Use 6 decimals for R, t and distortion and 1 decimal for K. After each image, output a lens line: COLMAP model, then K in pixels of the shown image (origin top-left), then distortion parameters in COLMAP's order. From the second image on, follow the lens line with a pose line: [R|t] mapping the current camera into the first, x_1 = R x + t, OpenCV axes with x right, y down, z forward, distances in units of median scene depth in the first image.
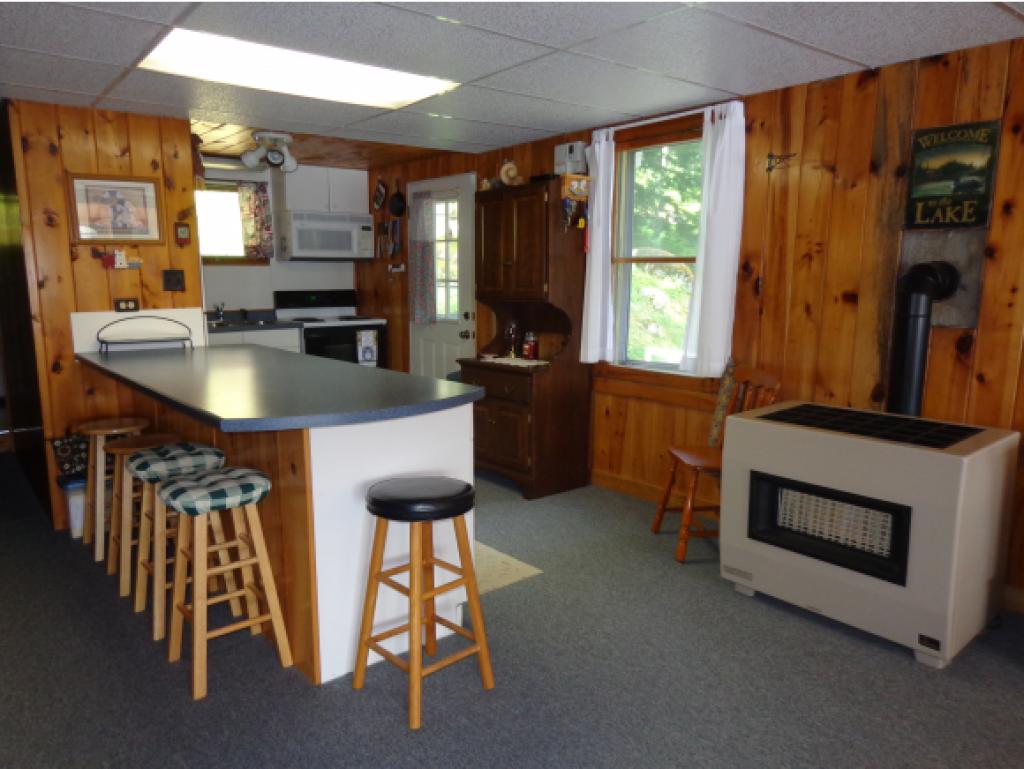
lens RADIAL K [[708.3, 0, 526.2], [0, 708.3, 387.9], [0, 0, 1]] dist [-0.007853, 0.001184]
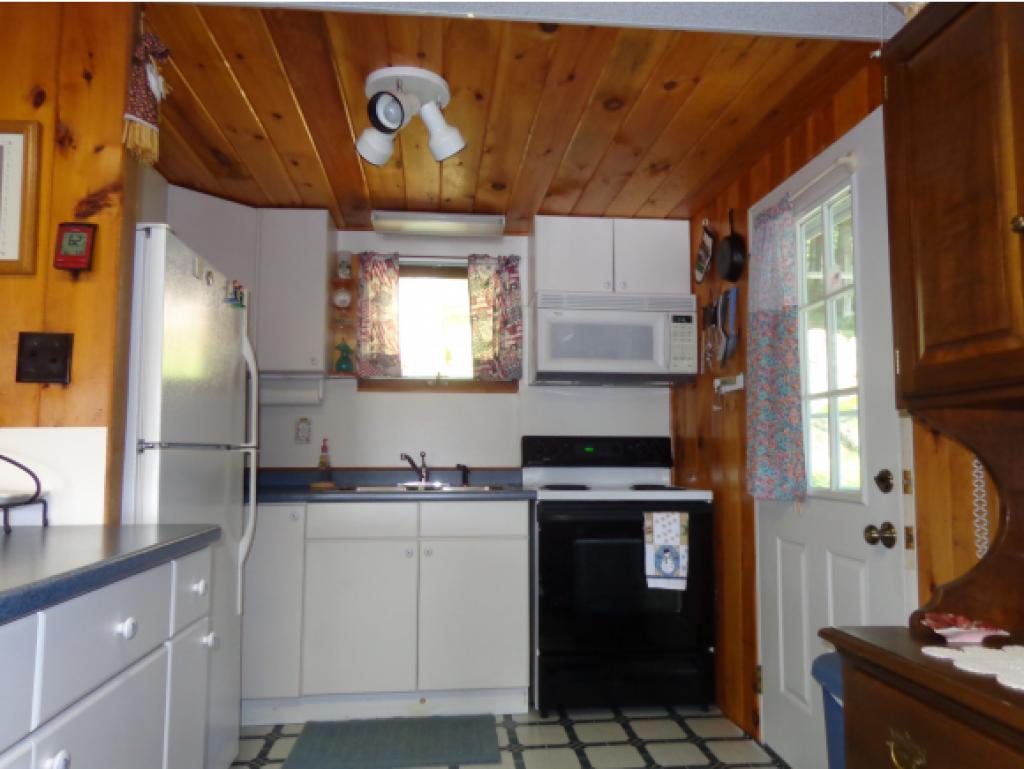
lens RADIAL K [[708.3, 0, 526.2], [0, 708.3, 387.9], [0, 0, 1]] dist [-0.007853, 0.001184]
pose [[0.828821, -0.053697, -0.556931, -0.046389], [-0.090128, 0.969572, -0.227610, -0.069591], [0.552207, 0.238843, 0.798763, 0.841159]]
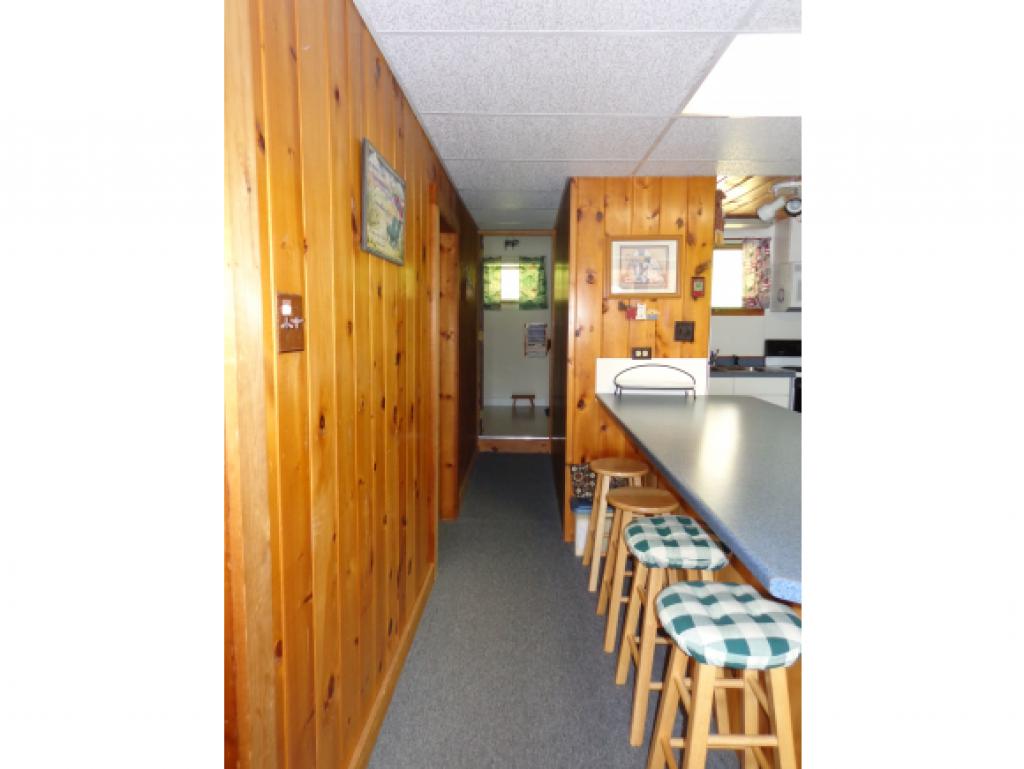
lens RADIAL K [[538.3, 0, 514.9], [0, 538.3, 369.1], [0, 0, 1]] dist [-0.001633, -0.000006]
pose [[0.743403, 0.072626, -0.664890, -0.154350], [-0.116502, 0.992951, -0.021799, -0.051156], [0.658620, 0.093666, 0.746624, 0.249992]]
